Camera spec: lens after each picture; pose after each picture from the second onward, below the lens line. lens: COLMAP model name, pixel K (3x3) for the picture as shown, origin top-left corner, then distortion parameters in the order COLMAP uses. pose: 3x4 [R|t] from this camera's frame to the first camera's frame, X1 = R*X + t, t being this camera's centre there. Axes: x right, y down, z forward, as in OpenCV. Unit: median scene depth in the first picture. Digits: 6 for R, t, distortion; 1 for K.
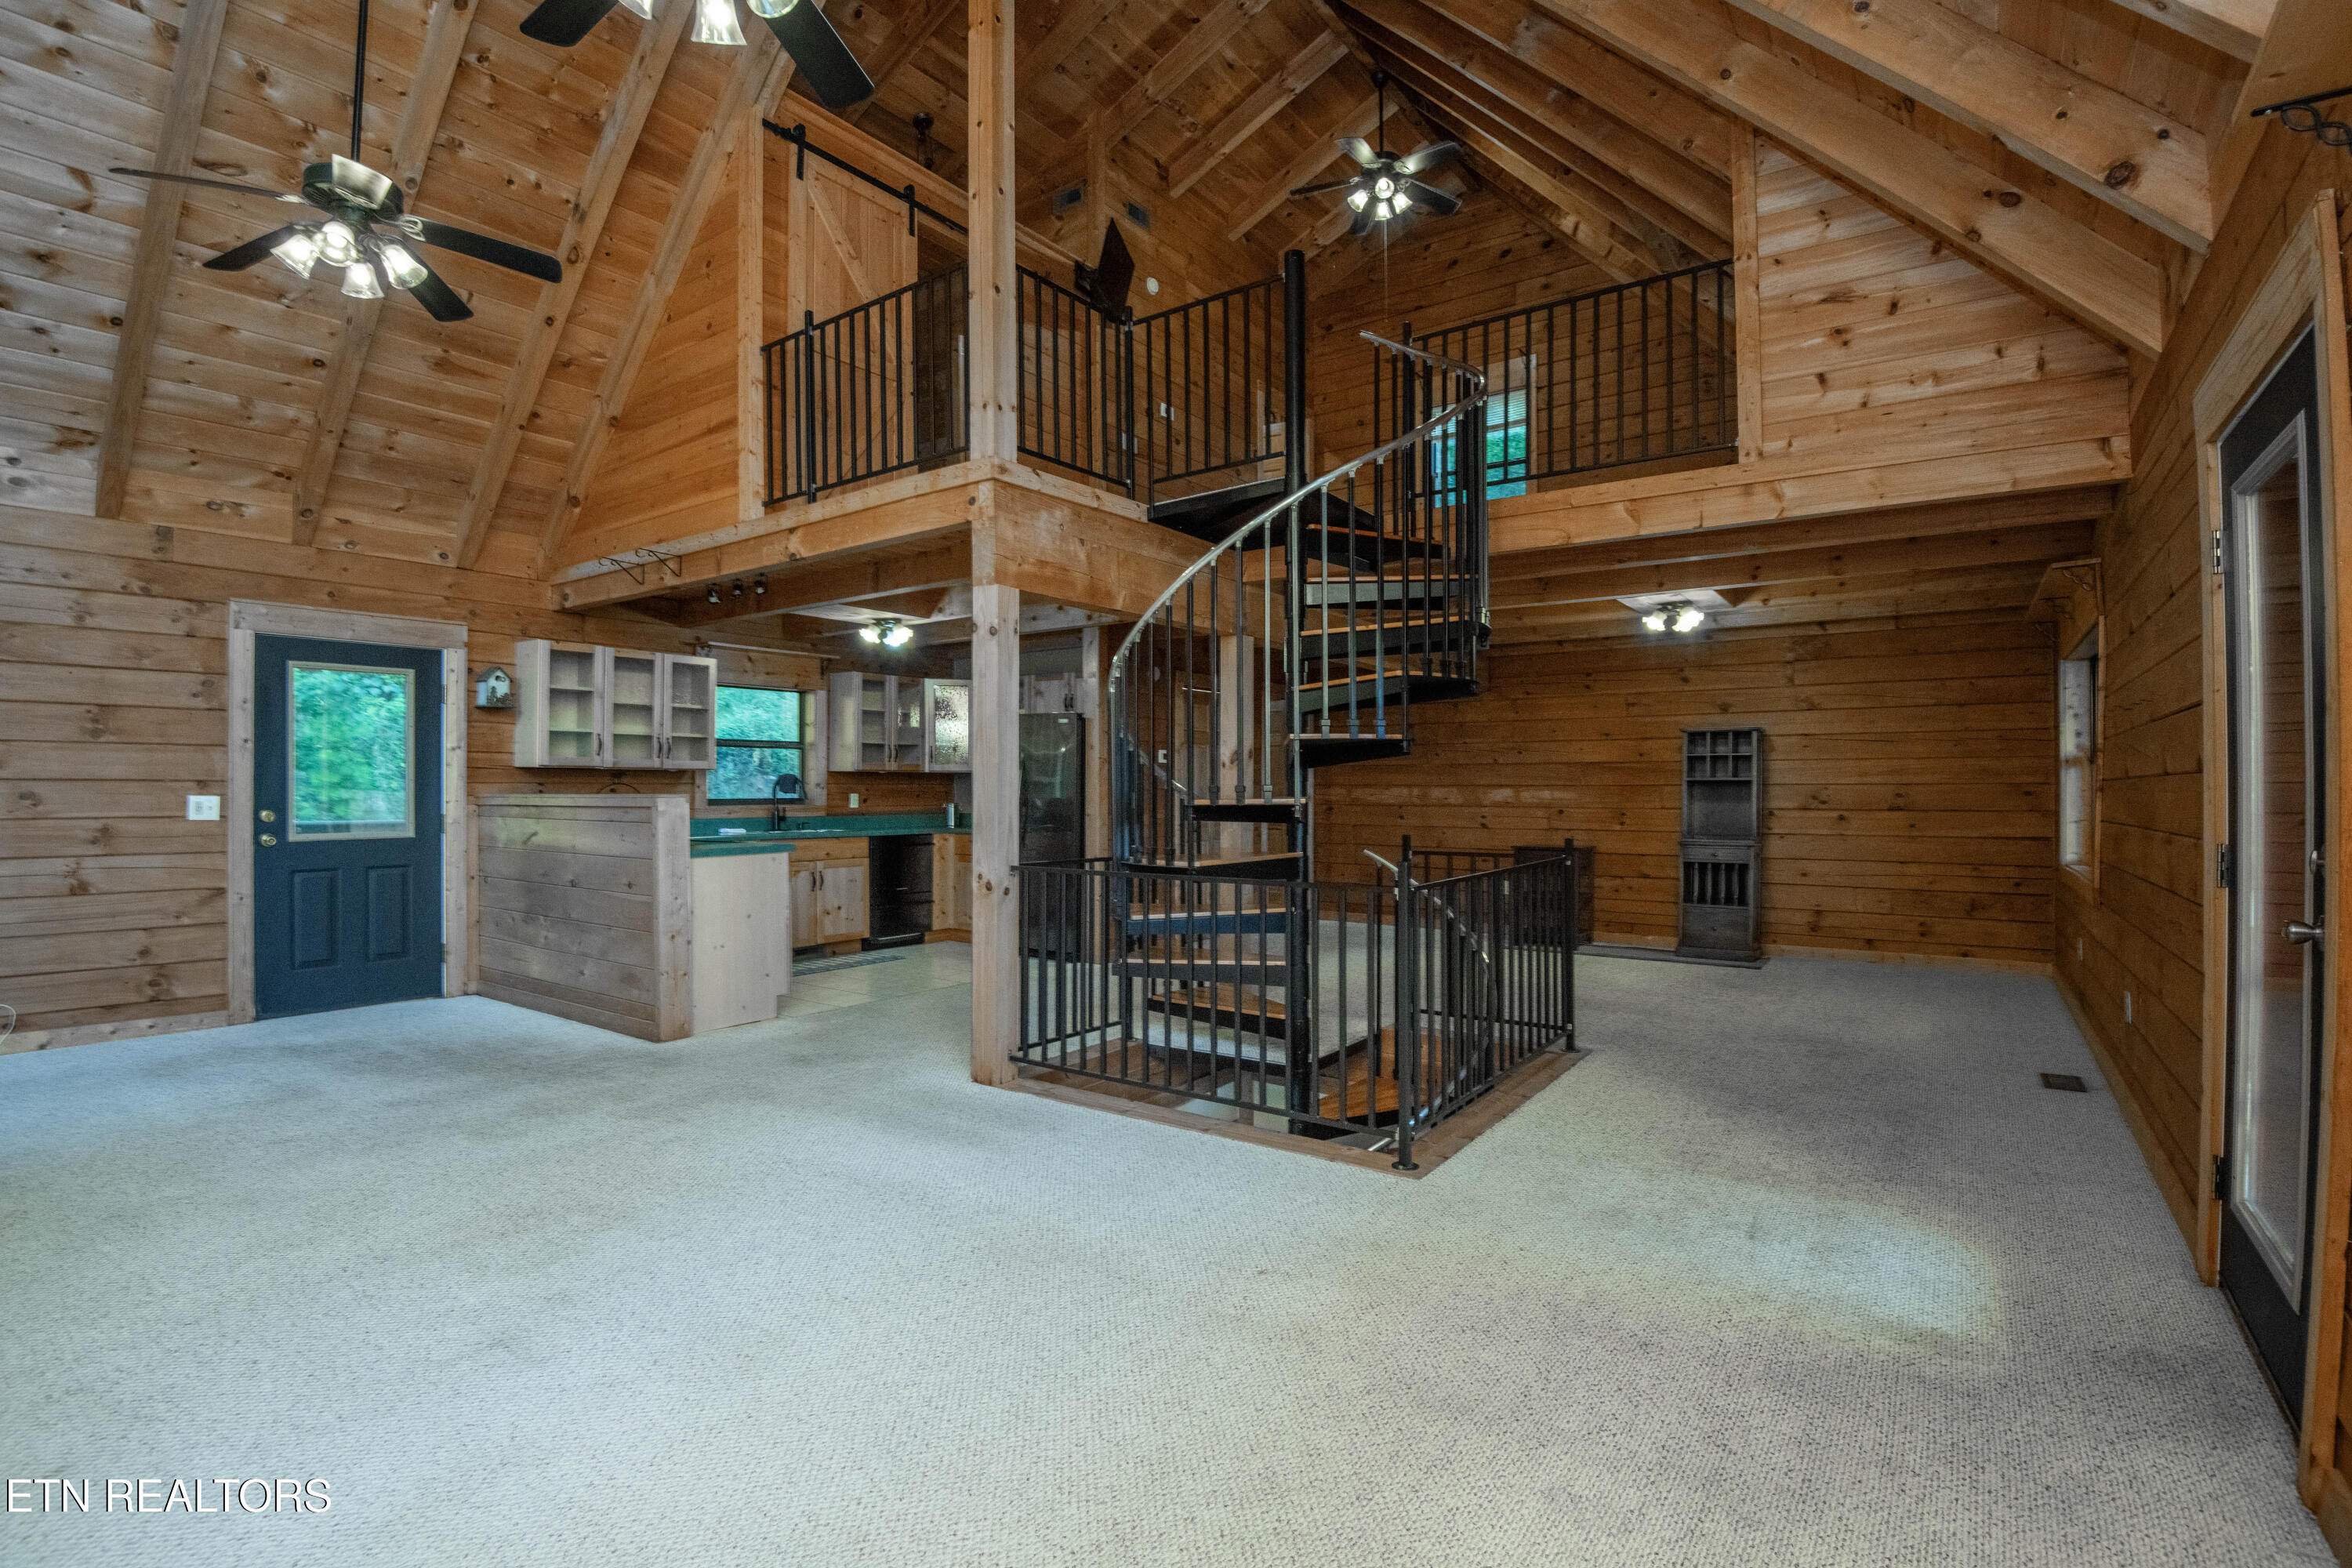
lens RADIAL K [[1086.5, 0, 1195.7], [0, 1086.5, 787.7], [0, 0, 1]] dist [-0.014276, -0.016048]
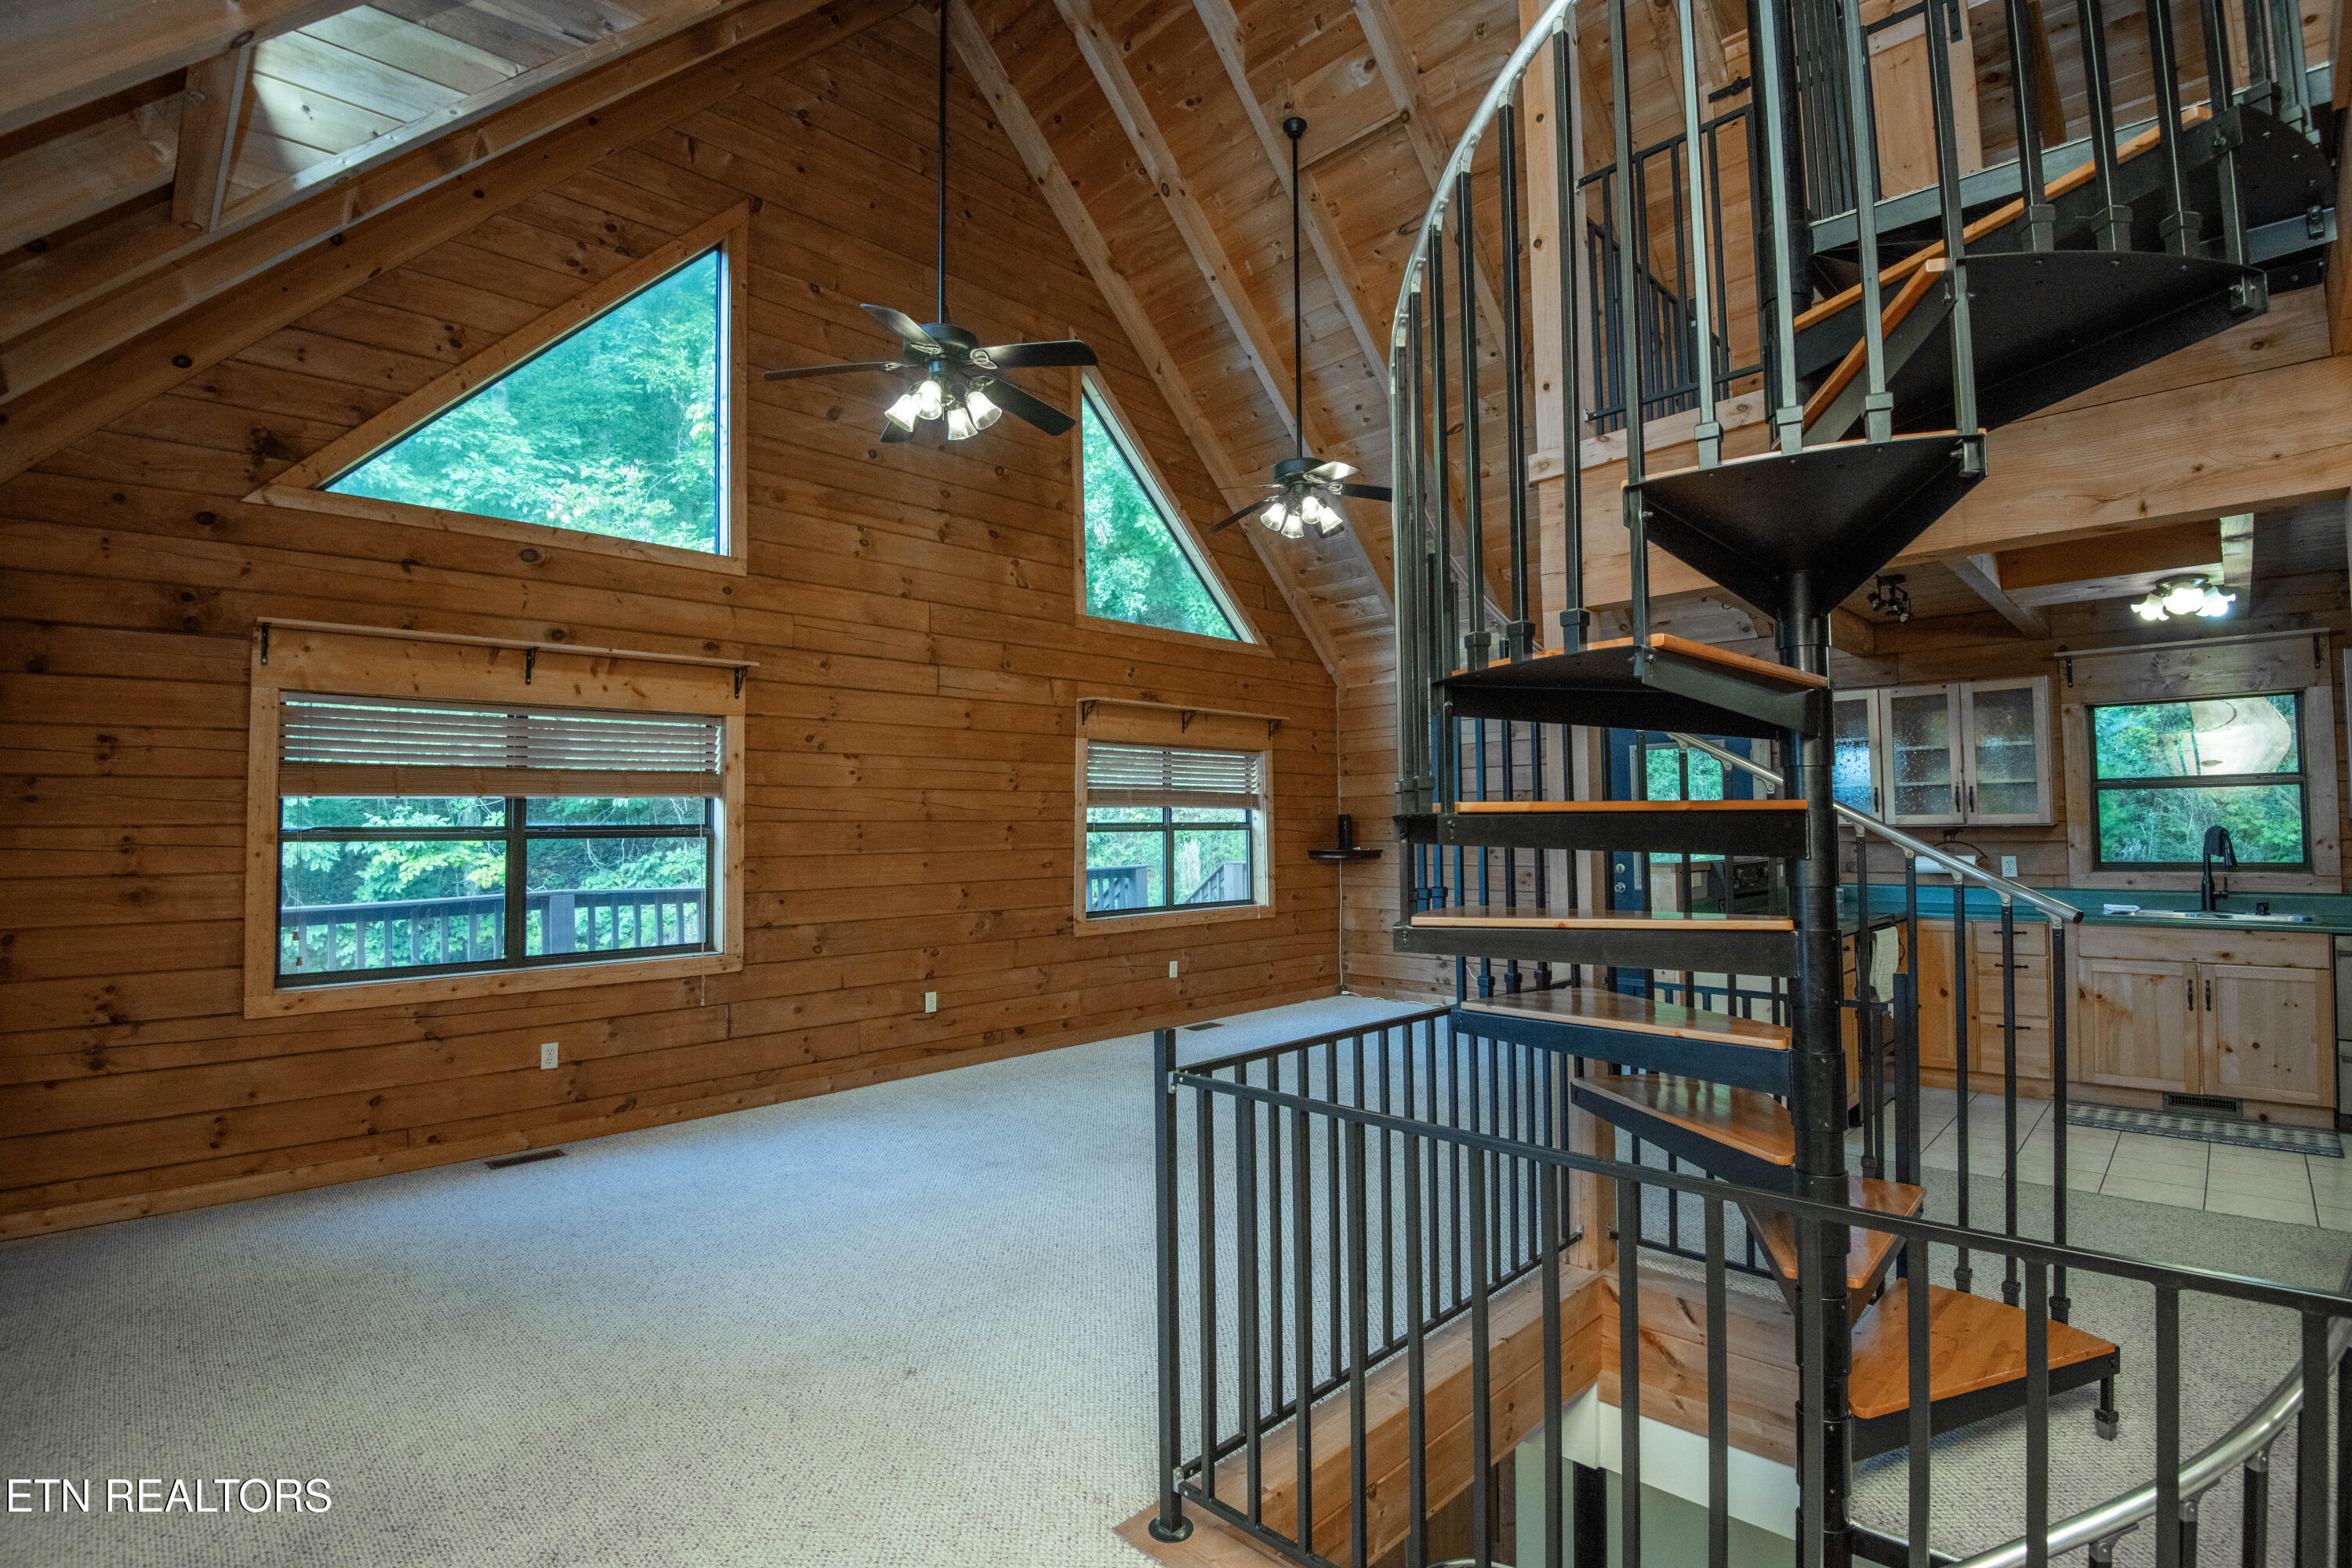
lens RADIAL K [[1086.5, 0, 1190.4], [0, 1086.5, 787.4], [0, 0, 1]] dist [-0.014276, -0.016048]
pose [[-0.167295, -0.035059, -0.985283, 0.532860], [0.013456, 0.999193, -0.037838, -0.030310], [0.985815, -0.019588, -0.166688, 0.746107]]
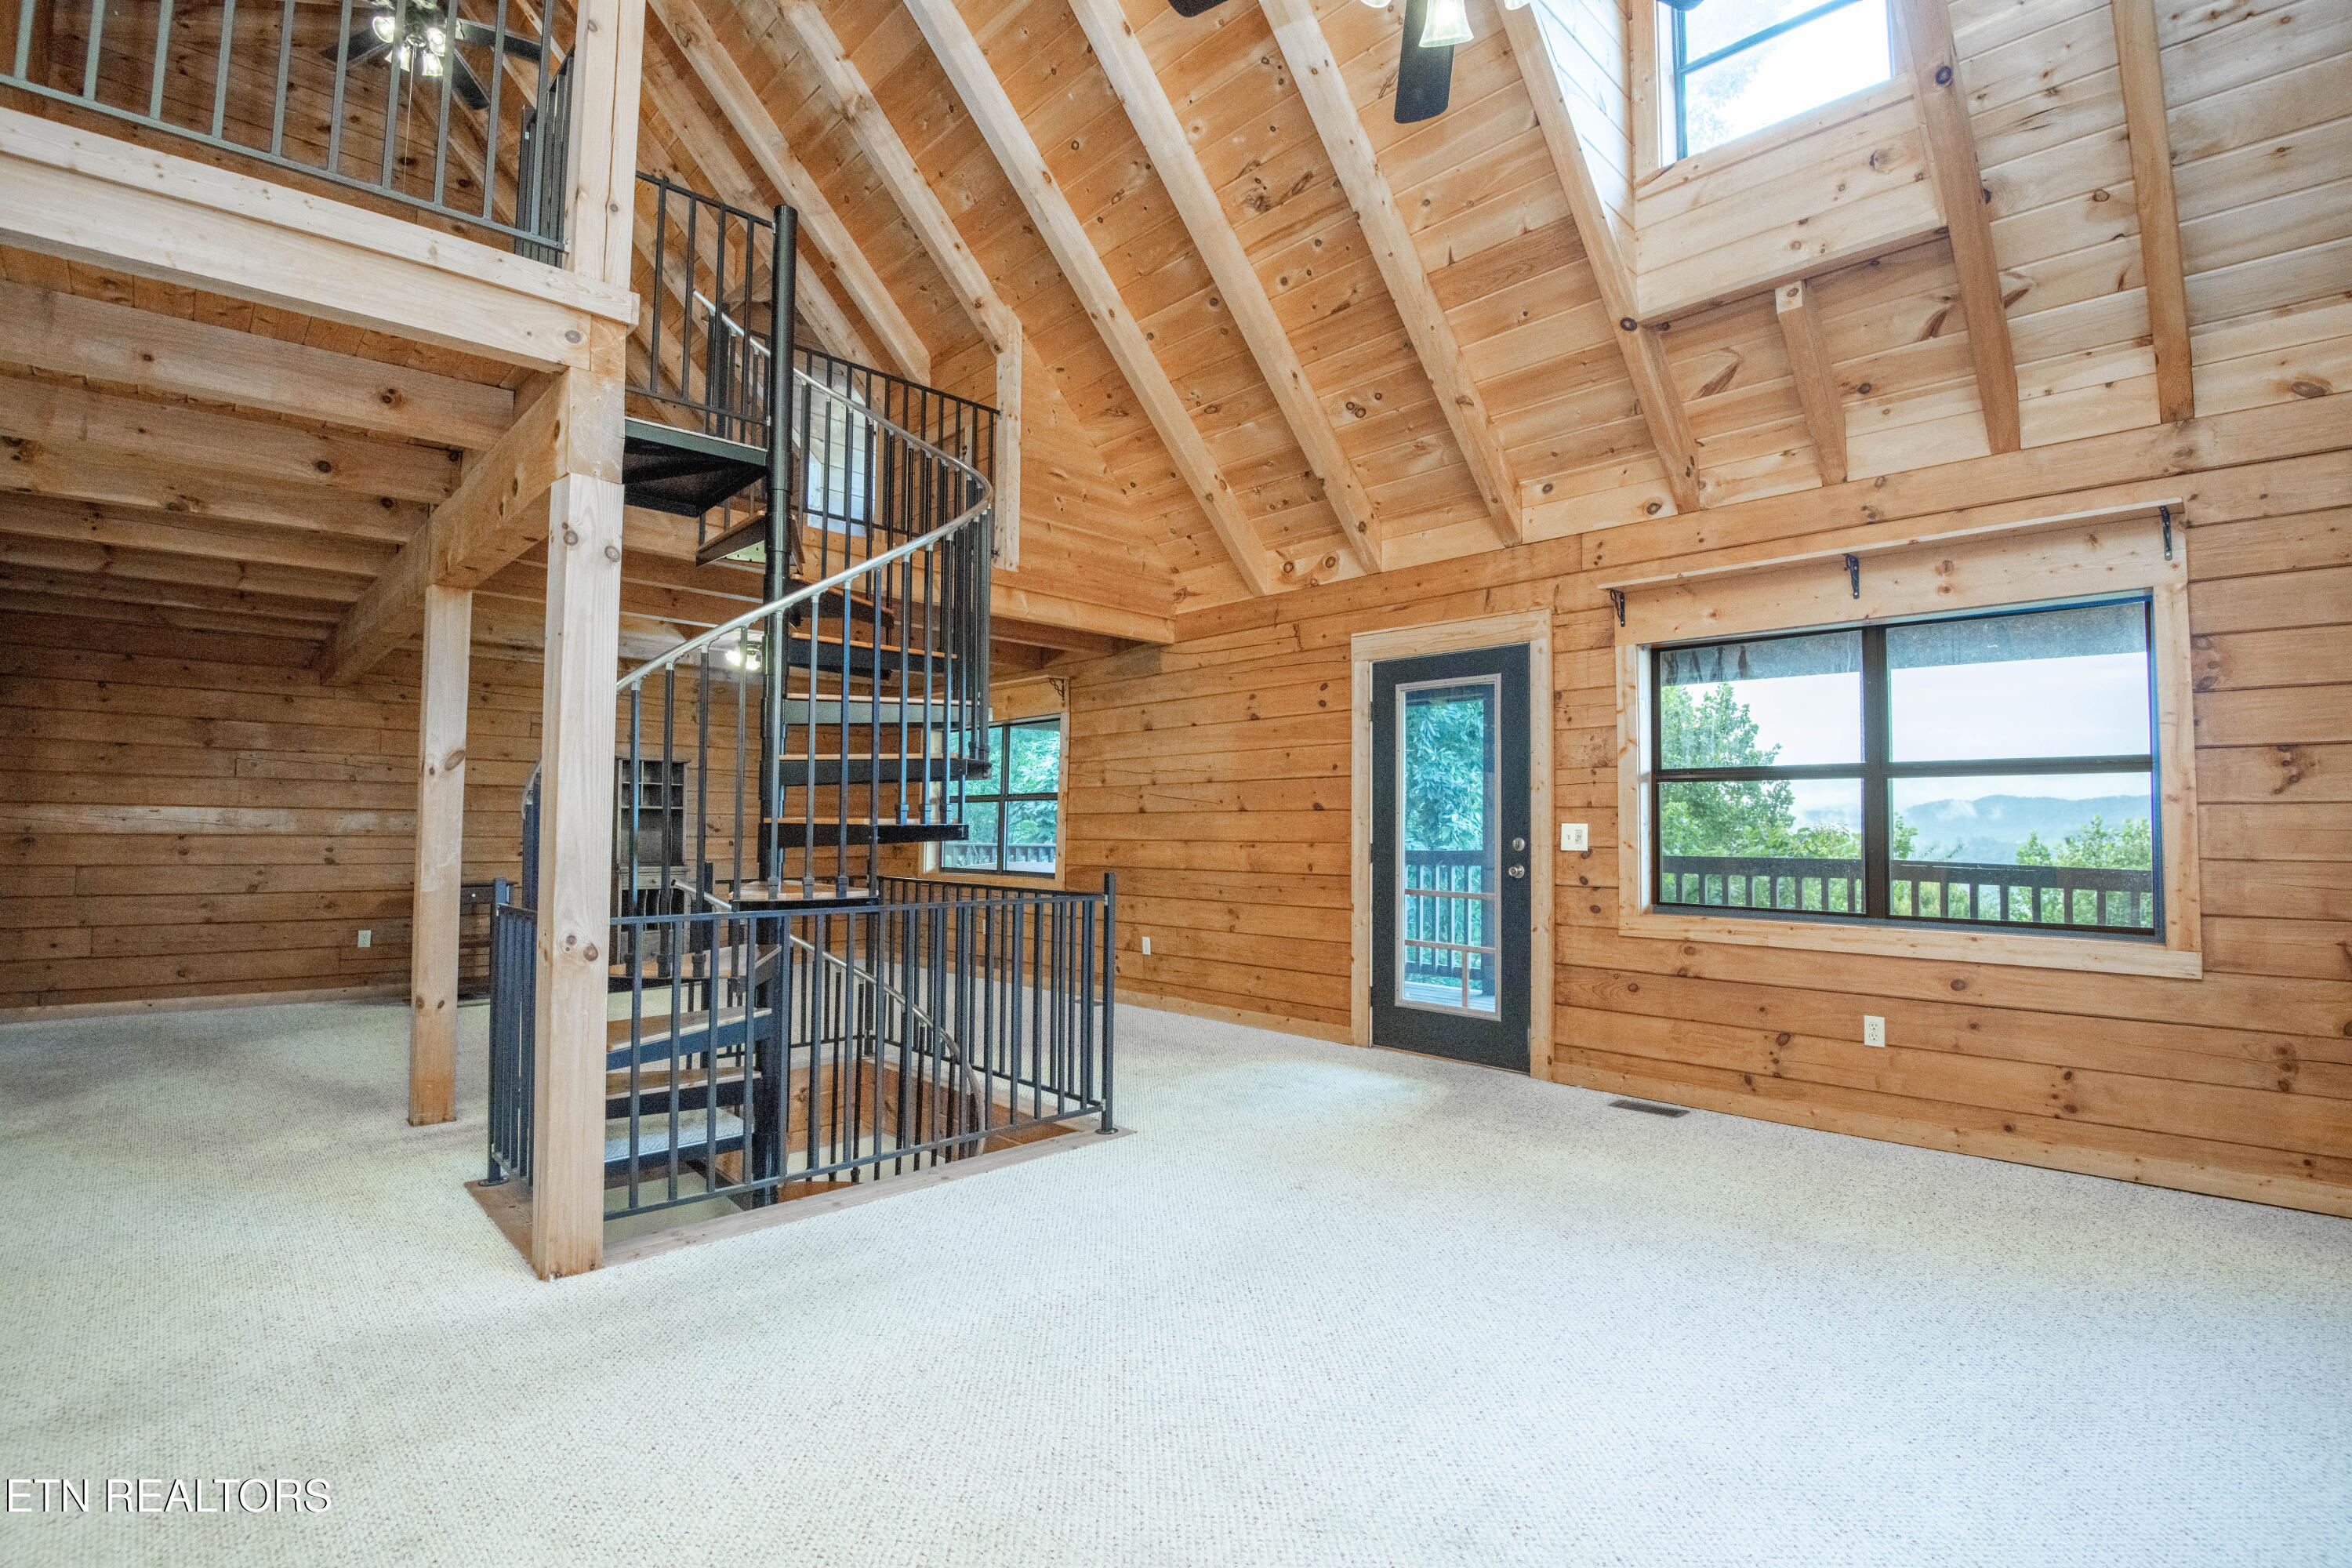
lens RADIAL K [[1086.5, 0, 1189.2], [0, 1086.5, 785.2], [0, 0, 1]] dist [-0.014276, -0.016048]
pose [[0.178659, 0.045145, 0.982875, -0.639974], [-0.009257, 0.998980, -0.044202, 0.015910], [-0.983867, -0.001201, 0.178895, 0.466992]]
